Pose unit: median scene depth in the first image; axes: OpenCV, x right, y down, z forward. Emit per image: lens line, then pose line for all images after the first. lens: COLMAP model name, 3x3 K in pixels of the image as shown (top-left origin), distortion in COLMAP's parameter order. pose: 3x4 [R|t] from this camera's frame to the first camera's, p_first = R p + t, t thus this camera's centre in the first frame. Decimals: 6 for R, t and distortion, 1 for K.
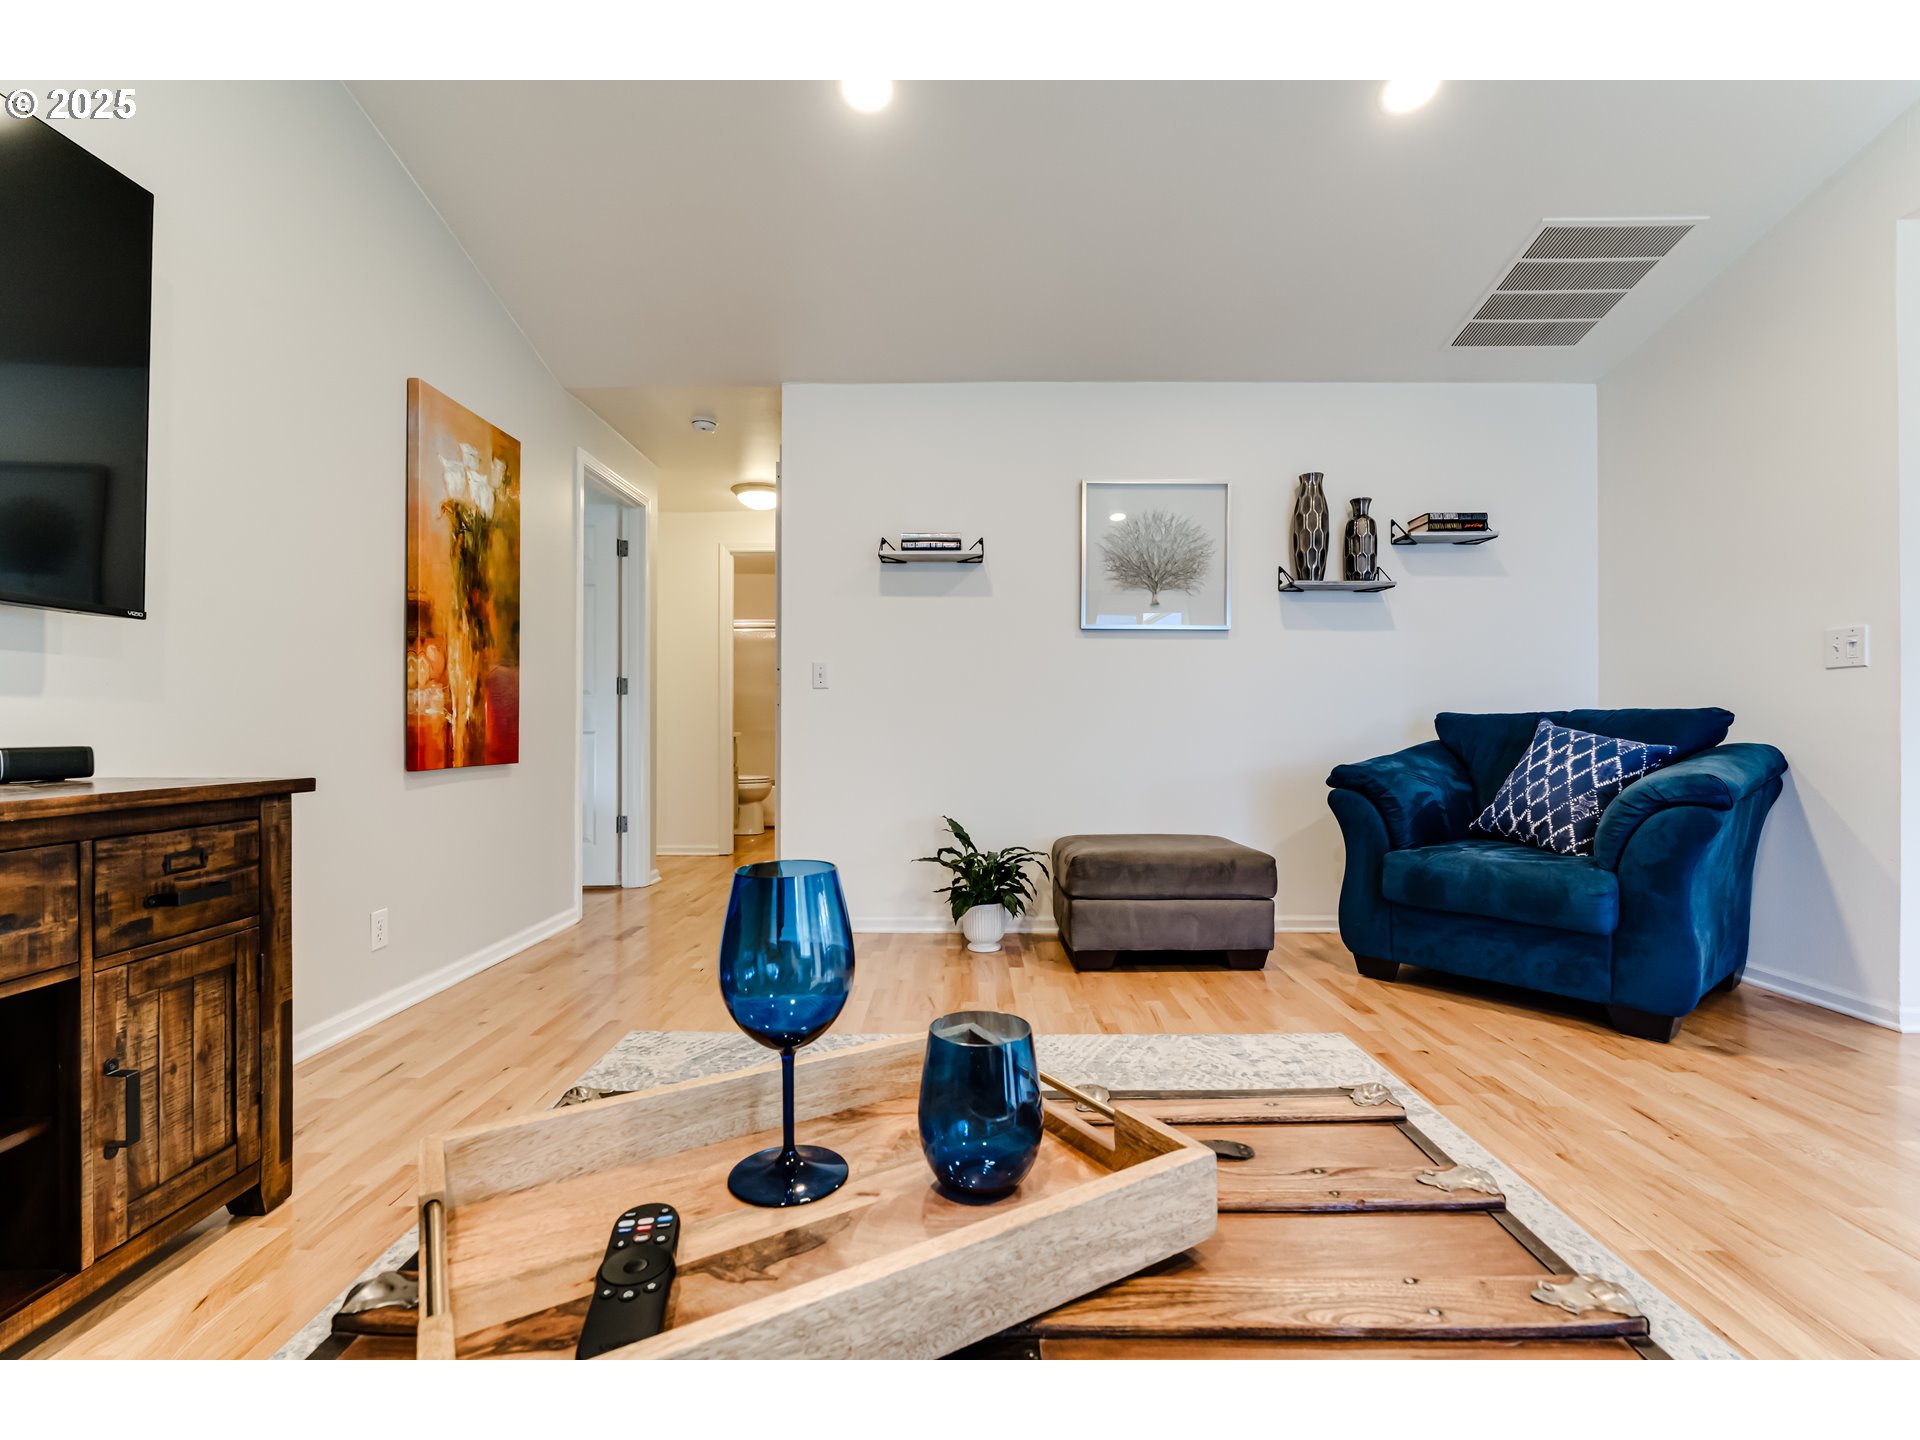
lens RADIAL K [[875.5, 0, 953.3], [0, 875.5, 720.7], [0, 0, 1]] dist [-0.001966, 0.000485]
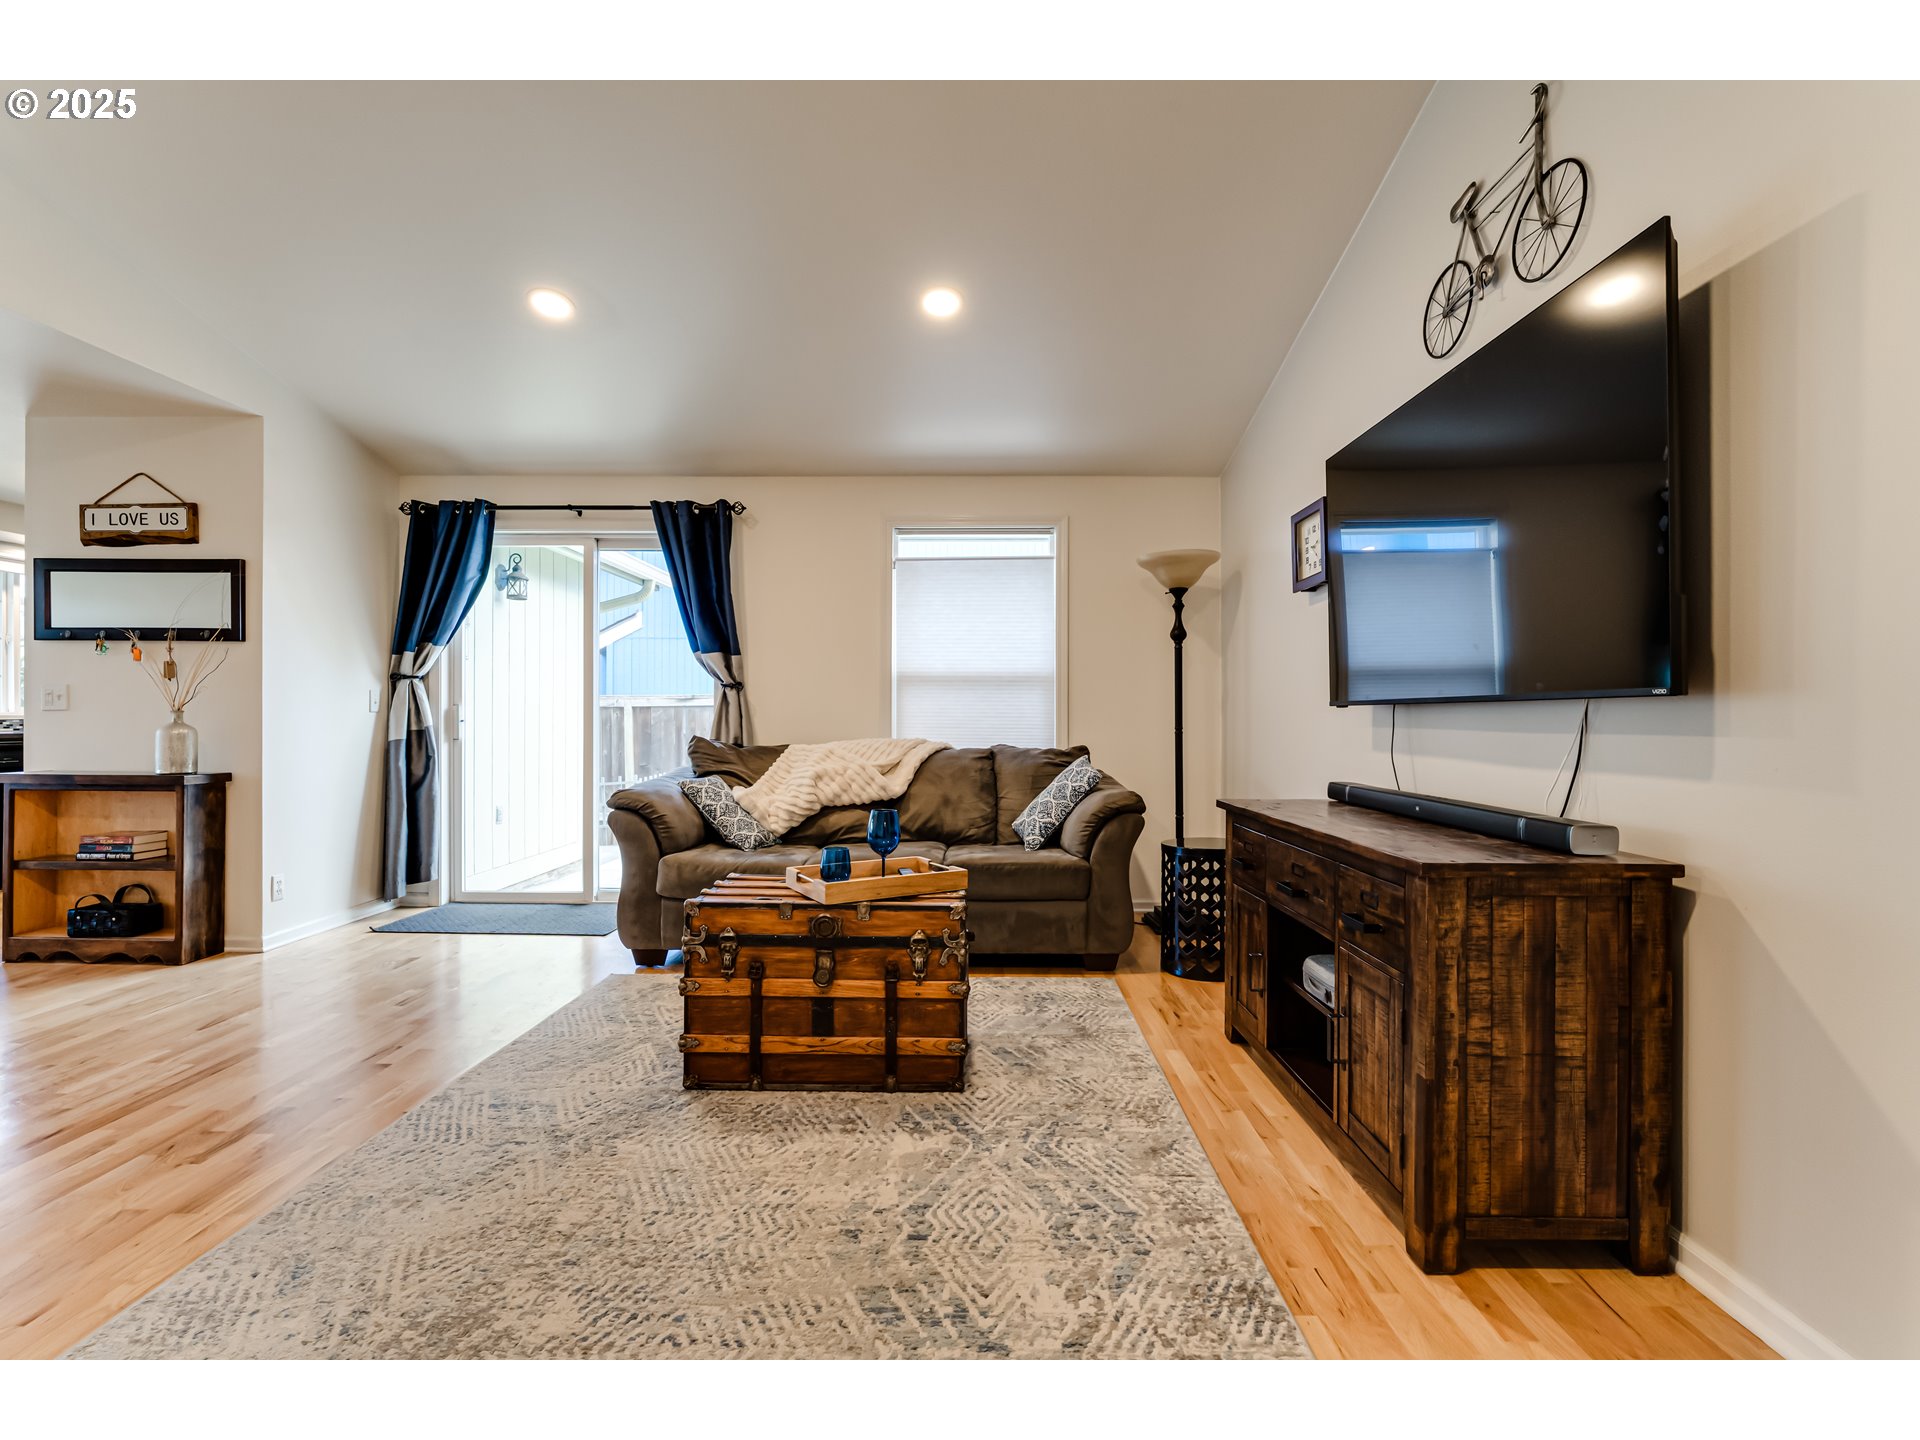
lens RADIAL K [[875.5, 0, 953.3], [0, 875.5, 720.7], [0, 0, 1]] dist [-0.001966, 0.000485]
pose [[-0.999983, -0.005864, -0.000548, -0.108758], [-0.005860, 0.999964, -0.006183, -0.045140], [0.000585, -0.006180, -0.999981, 1.052284]]
